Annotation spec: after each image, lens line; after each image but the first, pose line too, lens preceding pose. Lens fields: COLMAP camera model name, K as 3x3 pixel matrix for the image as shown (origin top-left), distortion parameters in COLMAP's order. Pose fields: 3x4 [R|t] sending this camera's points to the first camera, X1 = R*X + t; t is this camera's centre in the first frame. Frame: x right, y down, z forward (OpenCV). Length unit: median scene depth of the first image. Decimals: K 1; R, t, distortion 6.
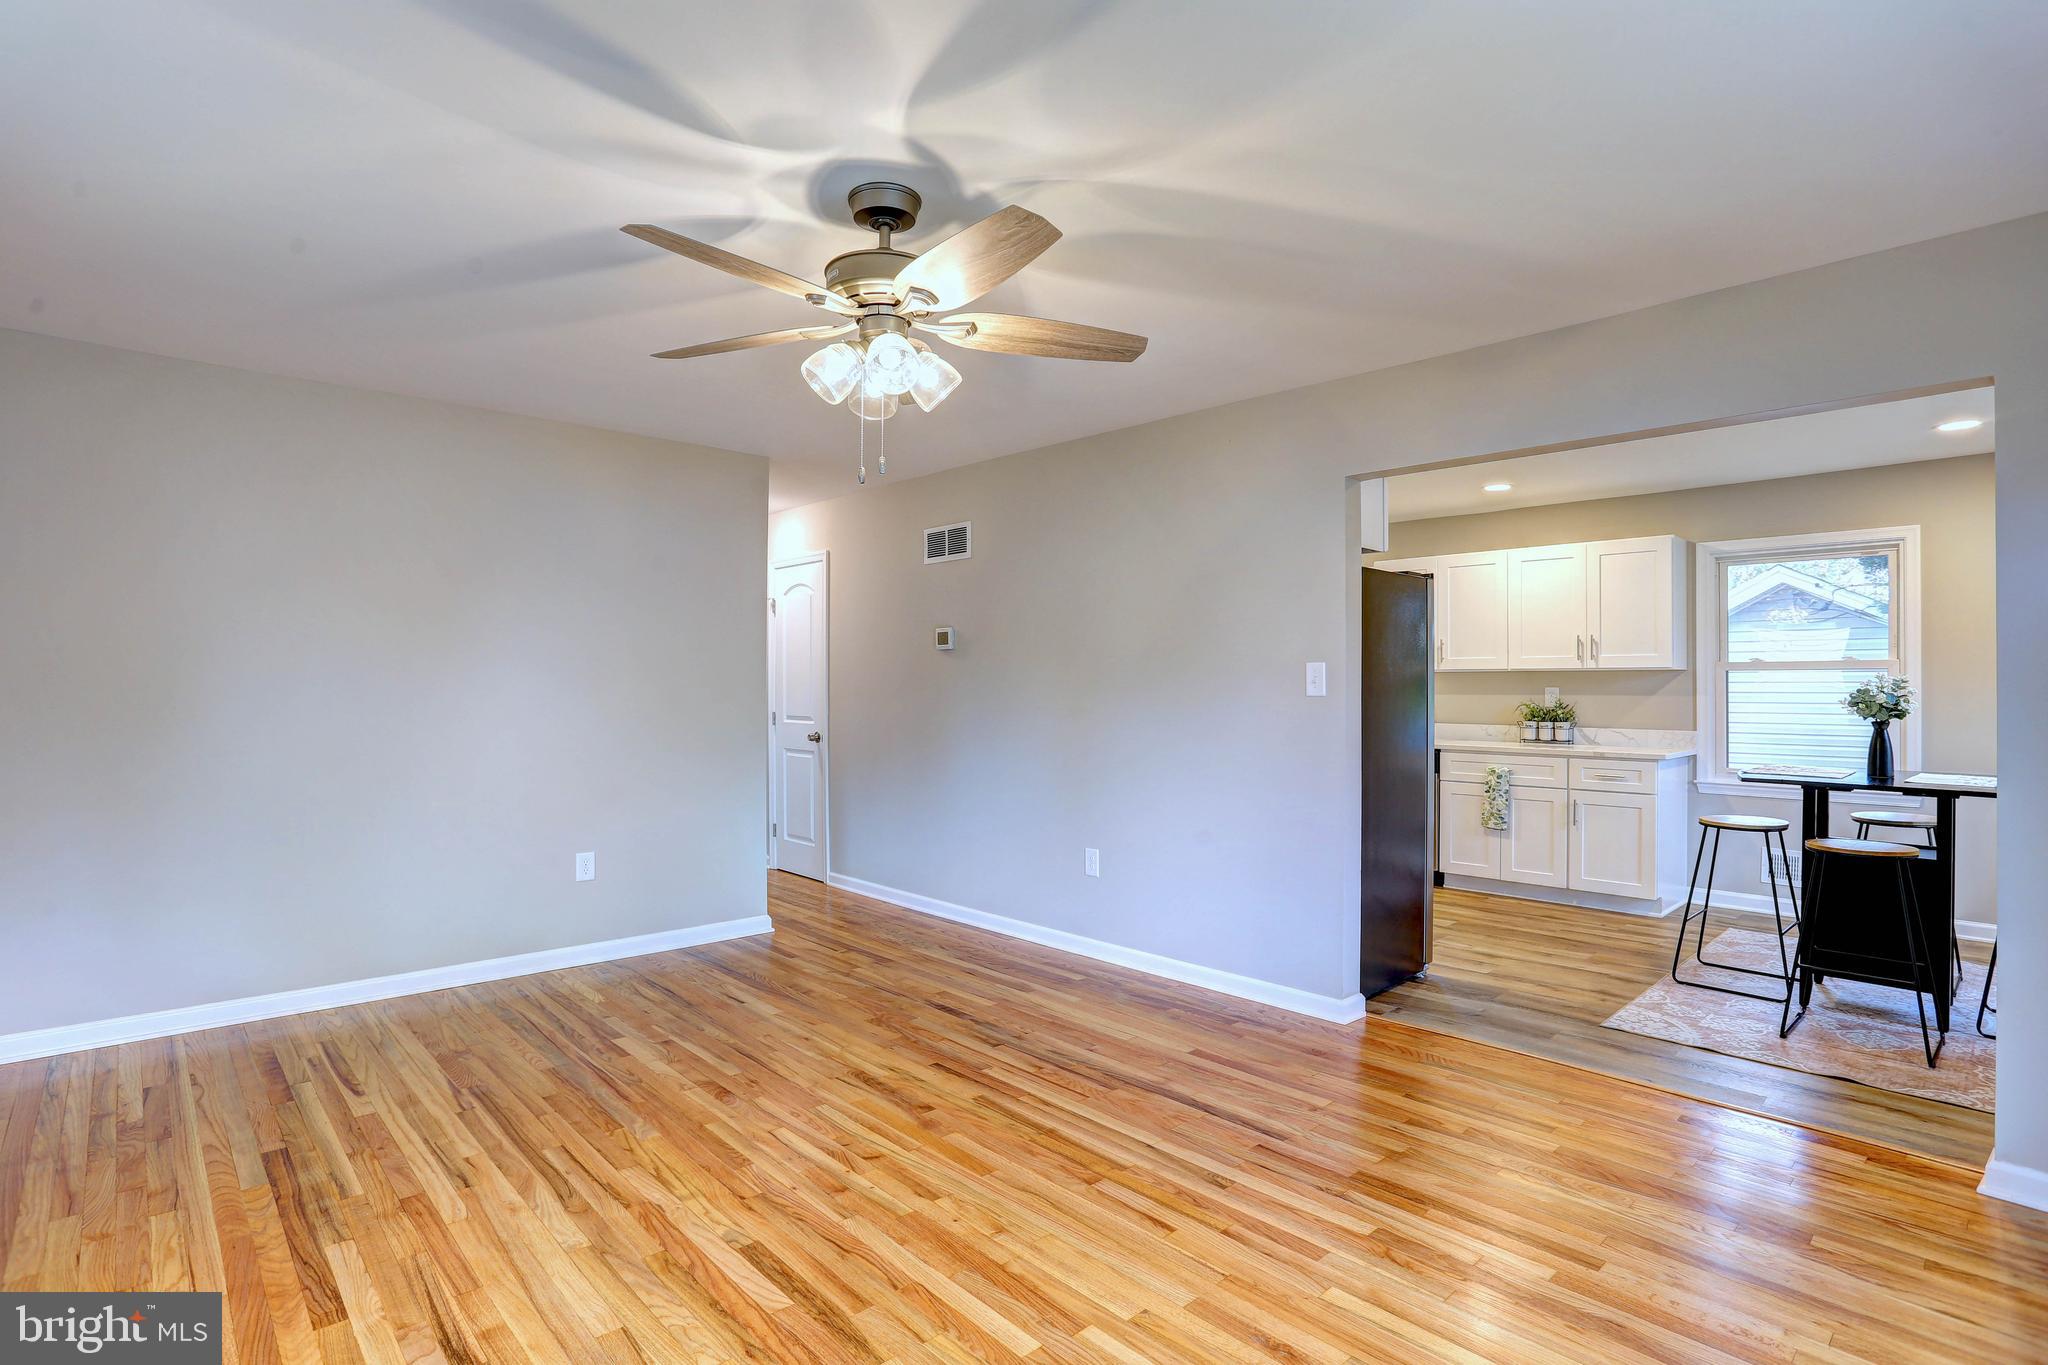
lens RADIAL K [[1005.4, 0, 1025.9], [0, 1005.4, 688.4], [0, 0, 1]] dist [-0.068667, 0.022859]
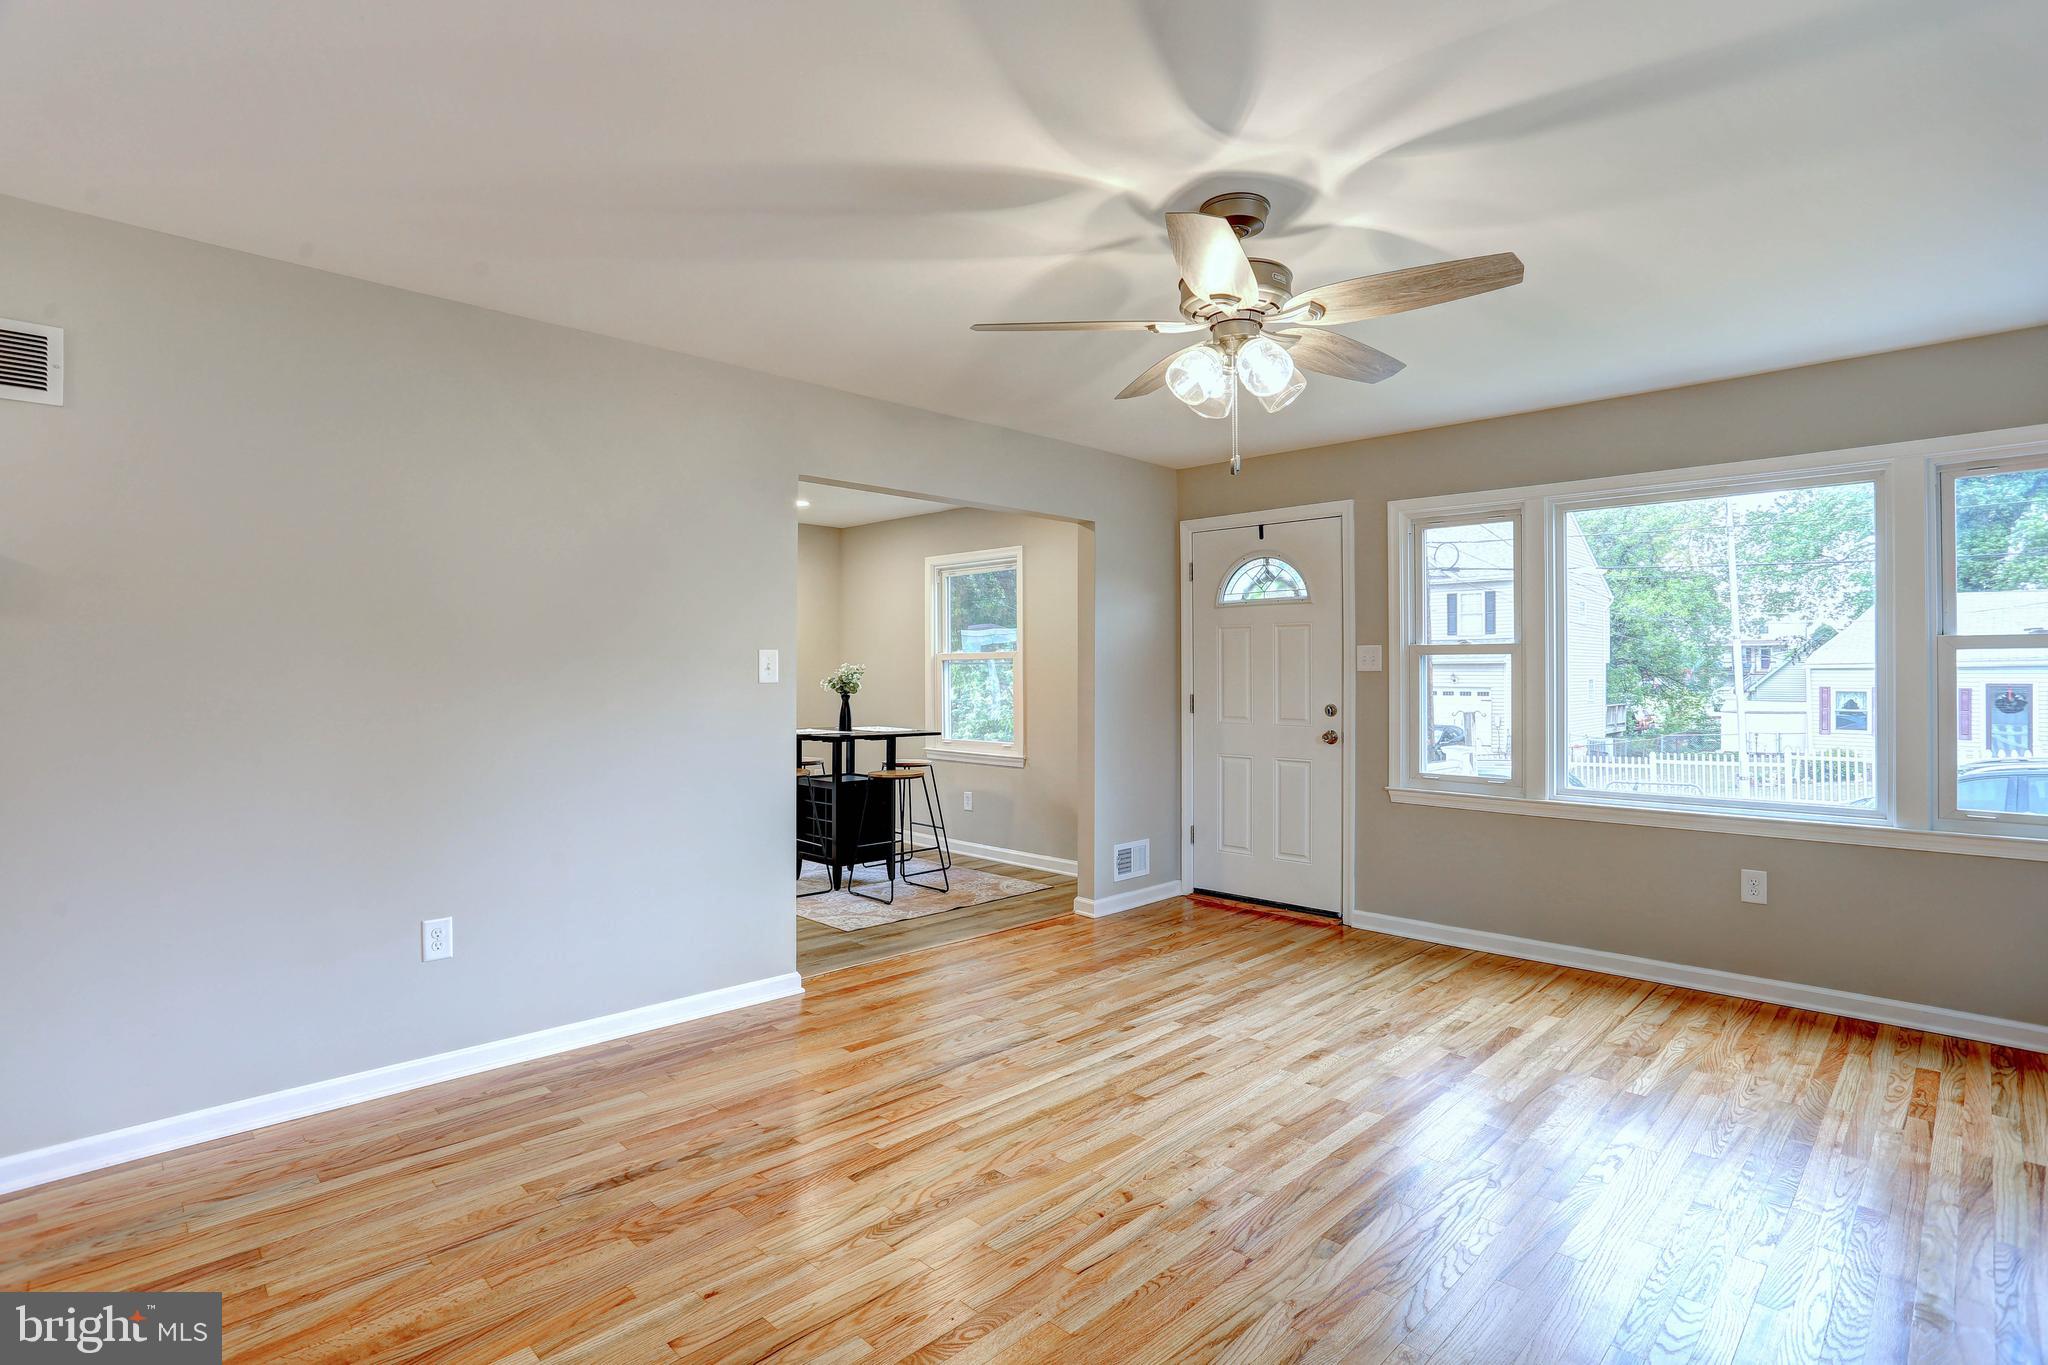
lens RADIAL K [[1005.4, 0, 1019.7], [0, 1005.4, 674.2], [0, 0, 1]] dist [-0.068667, 0.022859]
pose [[-0.030800, -0.005737, 0.999509, -0.876961], [0.002898, 0.999979, 0.005829, -0.007484], [-0.999521, 0.003076, -0.030783, 0.936821]]
